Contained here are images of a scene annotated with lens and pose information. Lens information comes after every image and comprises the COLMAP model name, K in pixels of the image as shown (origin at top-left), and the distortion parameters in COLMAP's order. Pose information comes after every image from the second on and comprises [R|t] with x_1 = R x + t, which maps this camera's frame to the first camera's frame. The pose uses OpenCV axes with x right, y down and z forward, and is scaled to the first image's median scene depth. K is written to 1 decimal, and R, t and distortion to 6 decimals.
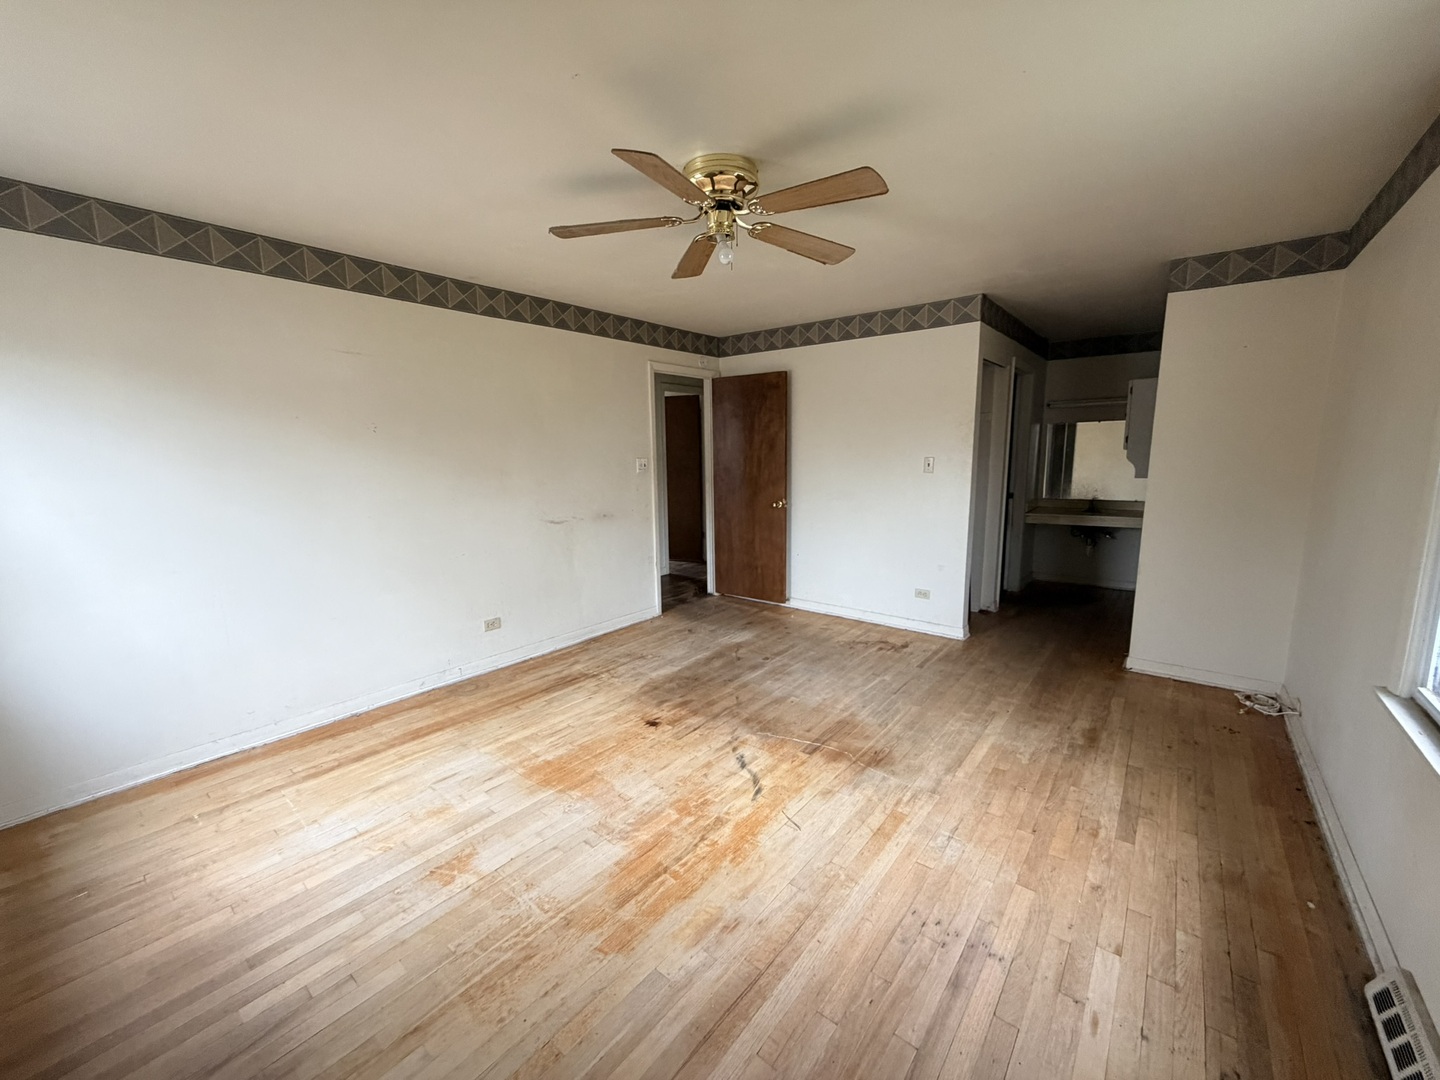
lens RADIAL K [[572.4, 0, 715.6], [0, 572.4, 545.0], [0, 0, 1]] dist [-0.001839, 0.000539]
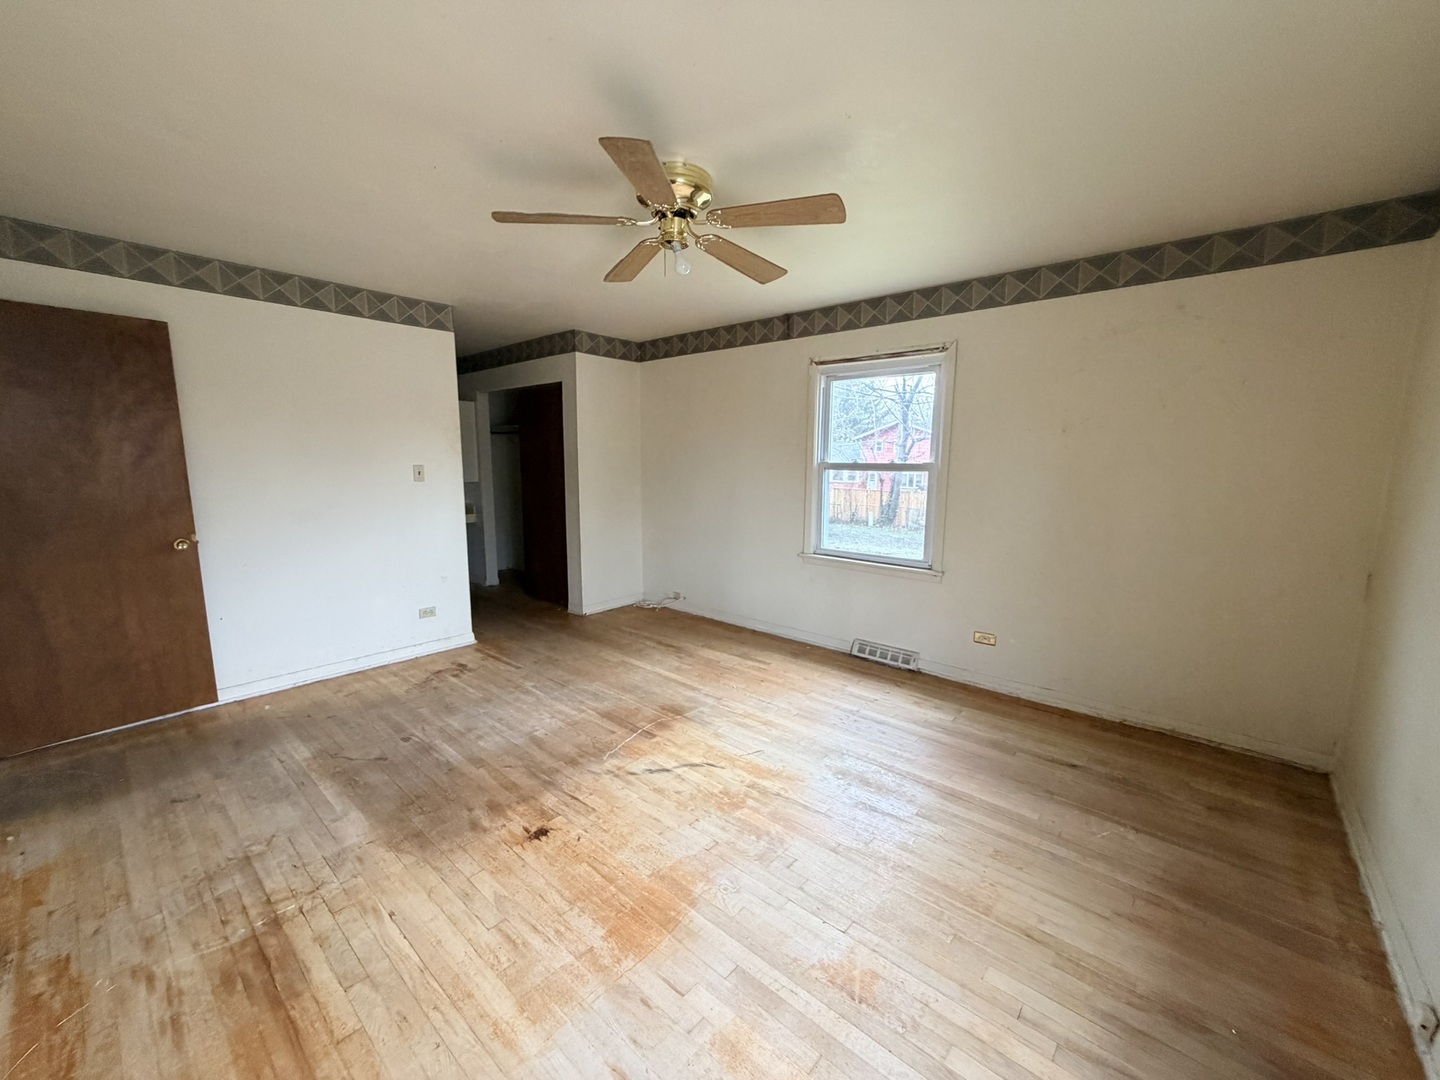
lens RADIAL K [[572.4, 0, 722.4], [0, 572.4, 542.1], [0, 0, 1]] dist [-0.001839, 0.000539]
pose [[0.032454, -0.134867, 0.990332, -0.710264], [0.157451, 0.979172, 0.128187, -0.094249], [-0.986993, 0.151769, 0.053013, 0.633582]]
